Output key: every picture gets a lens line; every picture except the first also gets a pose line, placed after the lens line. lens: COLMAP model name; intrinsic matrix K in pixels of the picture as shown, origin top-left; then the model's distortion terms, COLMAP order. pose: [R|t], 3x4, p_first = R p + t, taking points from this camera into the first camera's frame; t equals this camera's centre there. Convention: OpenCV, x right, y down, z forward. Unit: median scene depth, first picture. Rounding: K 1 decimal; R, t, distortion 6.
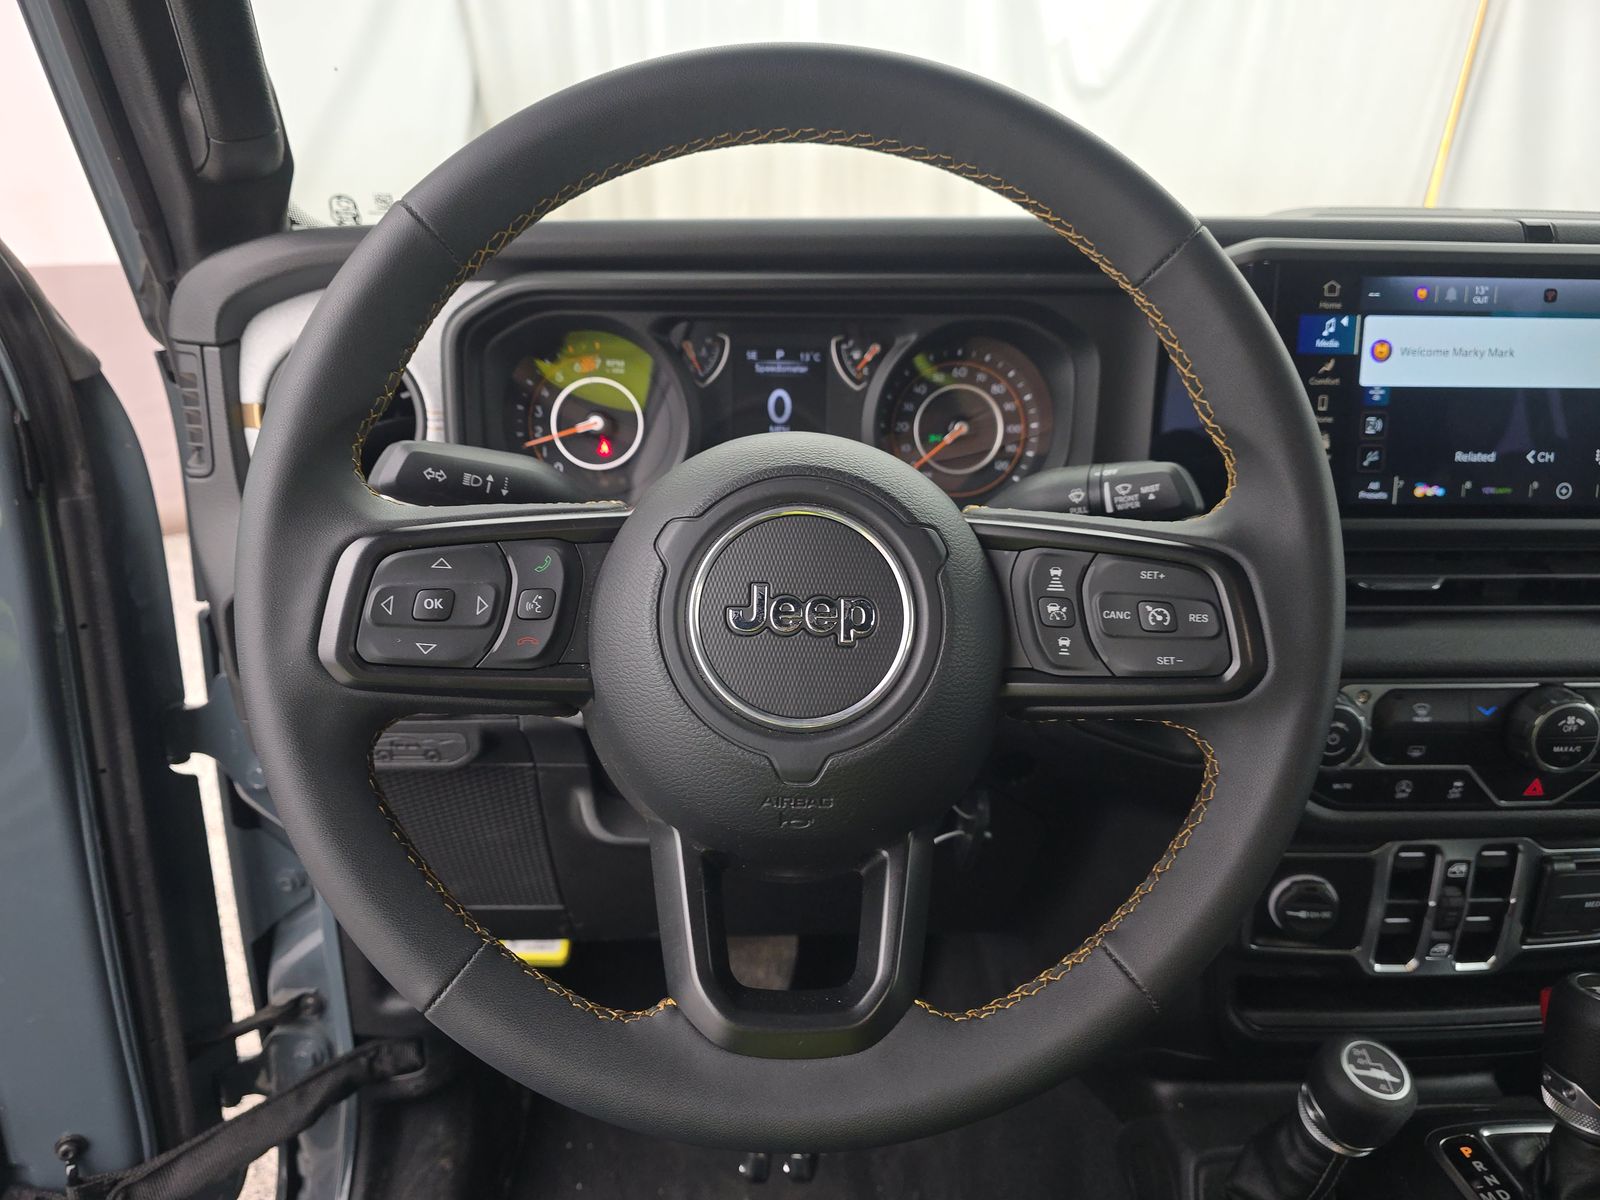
lens RADIAL K [[1051.3, 0, 794.1], [0, 1051.3, 596.8], [0, 0, 1]] dist [0.019069, -0.033118]
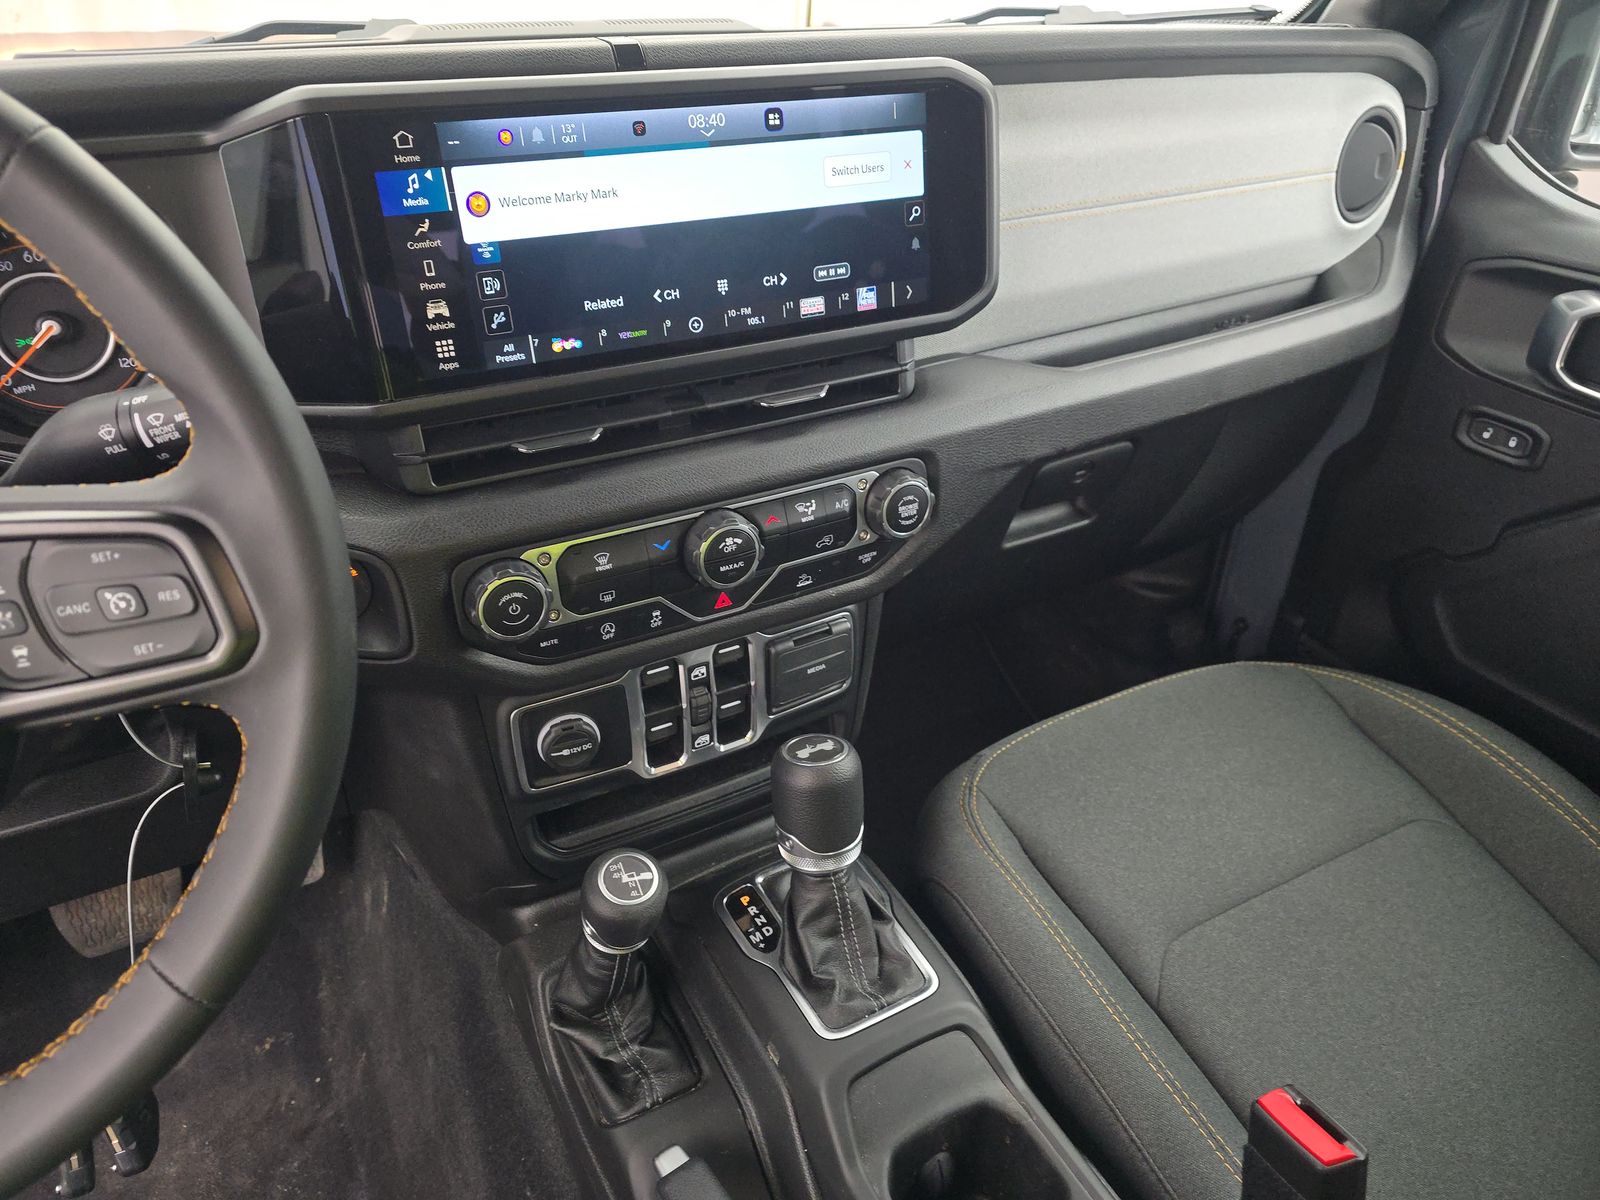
lens RADIAL K [[1051.3, 0, 754.4], [0, 1051.3, 605.1], [0, 0, 1]] dist [0.019069, -0.033118]
pose [[0.898280, -0.231037, 0.373784, 0.321451], [0.147240, 0.959705, 0.239348, -0.073492], [-0.414020, -0.159966, 0.896102, -0.003952]]
